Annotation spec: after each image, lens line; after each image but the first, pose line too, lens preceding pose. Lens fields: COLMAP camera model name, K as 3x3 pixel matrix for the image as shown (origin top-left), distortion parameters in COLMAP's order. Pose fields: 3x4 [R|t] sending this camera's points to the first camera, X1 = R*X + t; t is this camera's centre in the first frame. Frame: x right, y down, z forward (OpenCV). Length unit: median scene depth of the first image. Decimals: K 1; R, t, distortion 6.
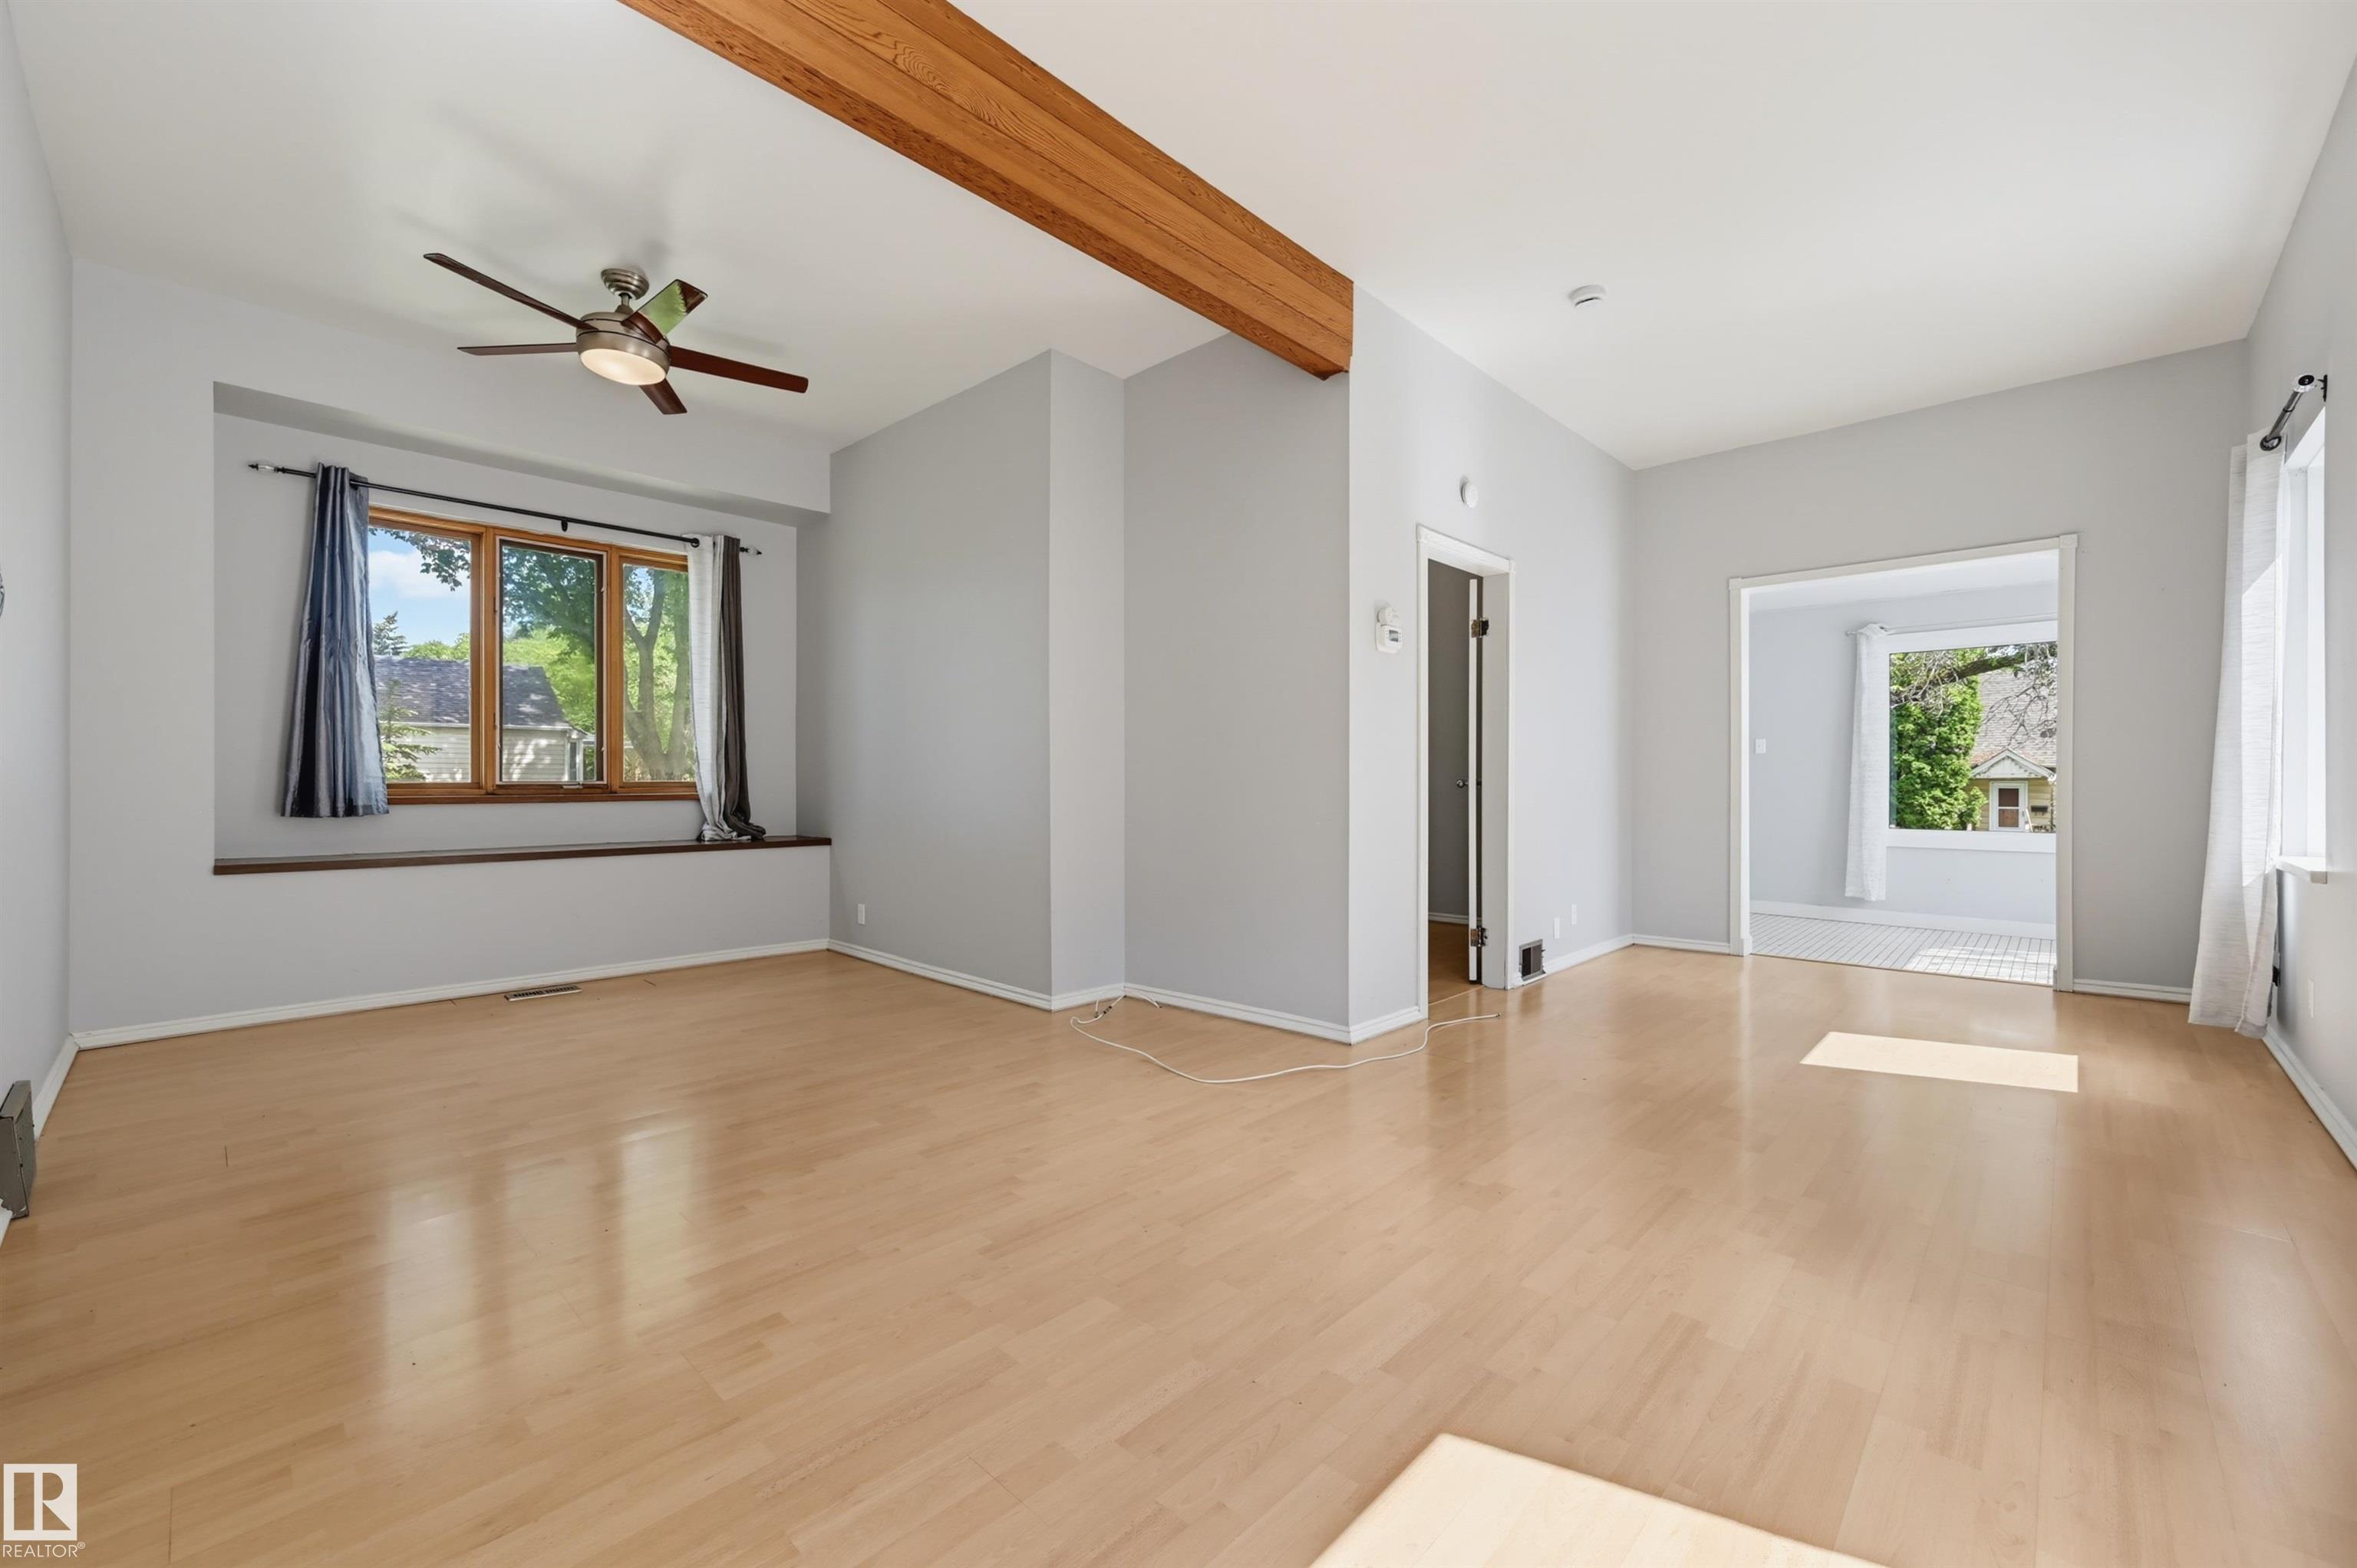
lens RADIAL K [[966.7, 0, 1177.9], [0, 966.7, 790.0], [0, 0, 1]] dist [-0.001368, 0.000127]
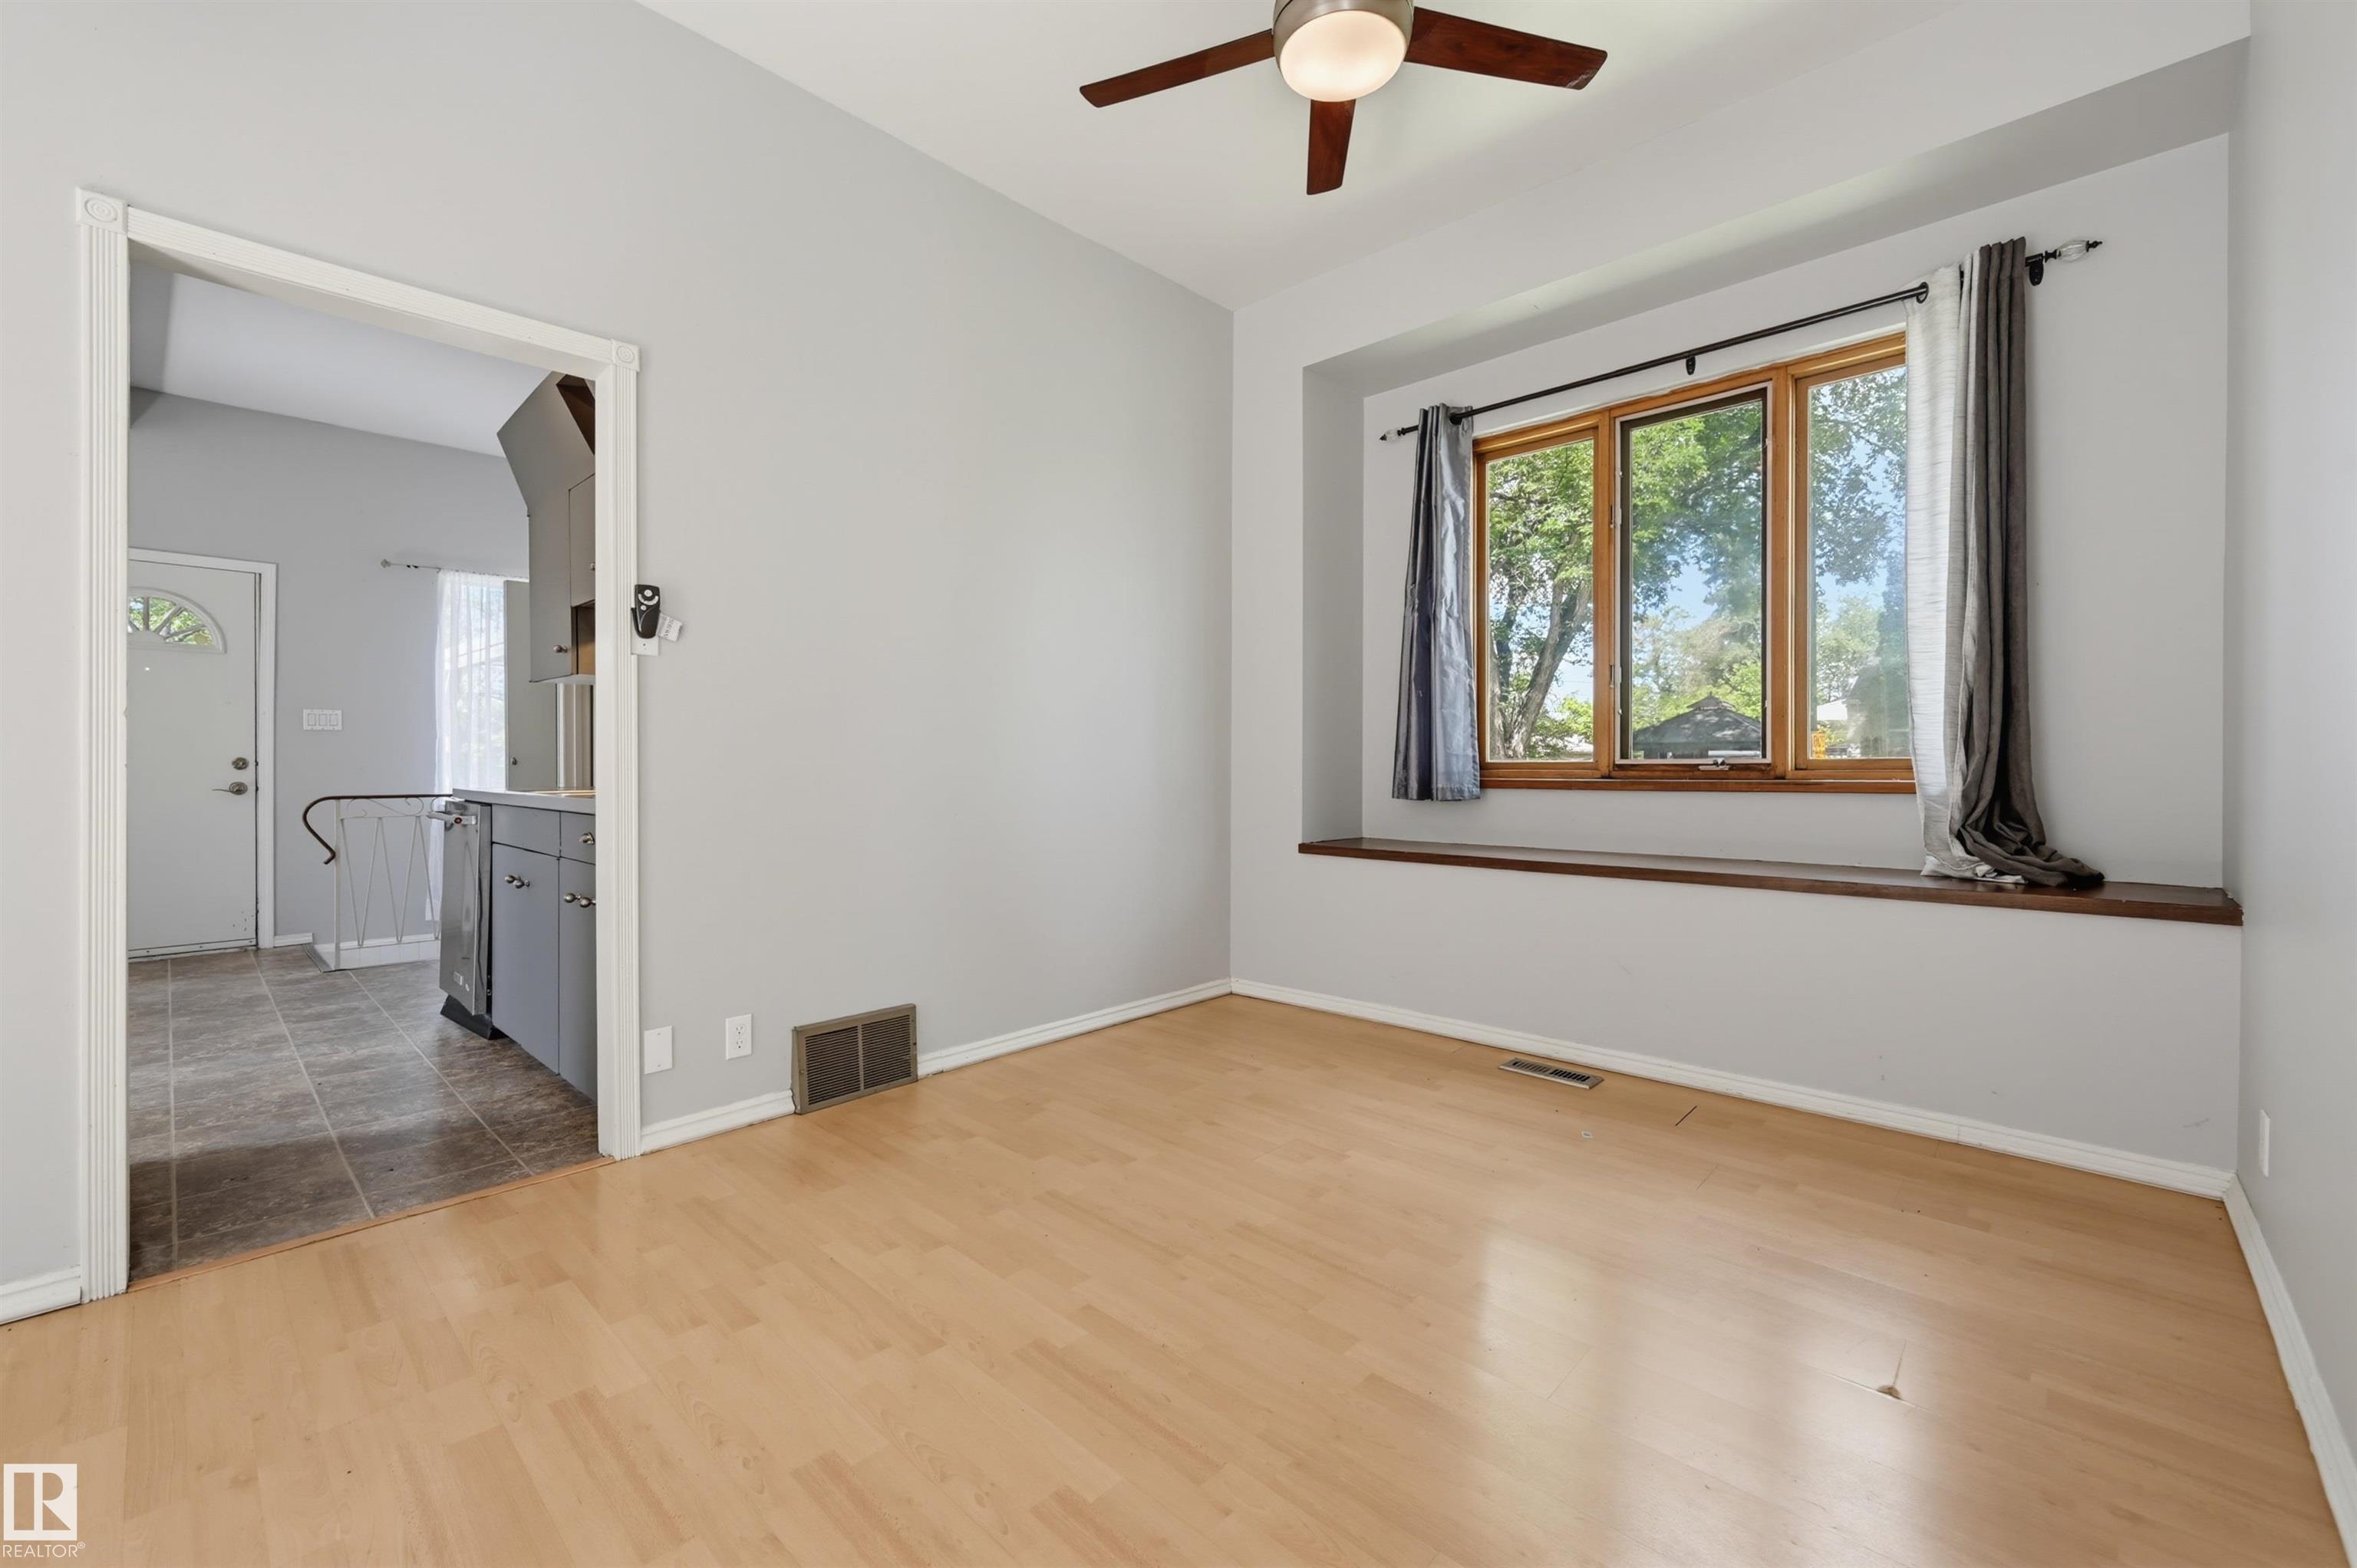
lens RADIAL K [[966.7, 0, 1183.8], [0, 966.7, 766.1], [0, 0, 1]] dist [-0.001368, 0.000127]
pose [[0.004007, -0.000539, -0.999992, 0.012369], [-0.006711, 0.999977, -0.000566, -0.001575], [0.999969, 0.006714, 0.004003, 0.624480]]
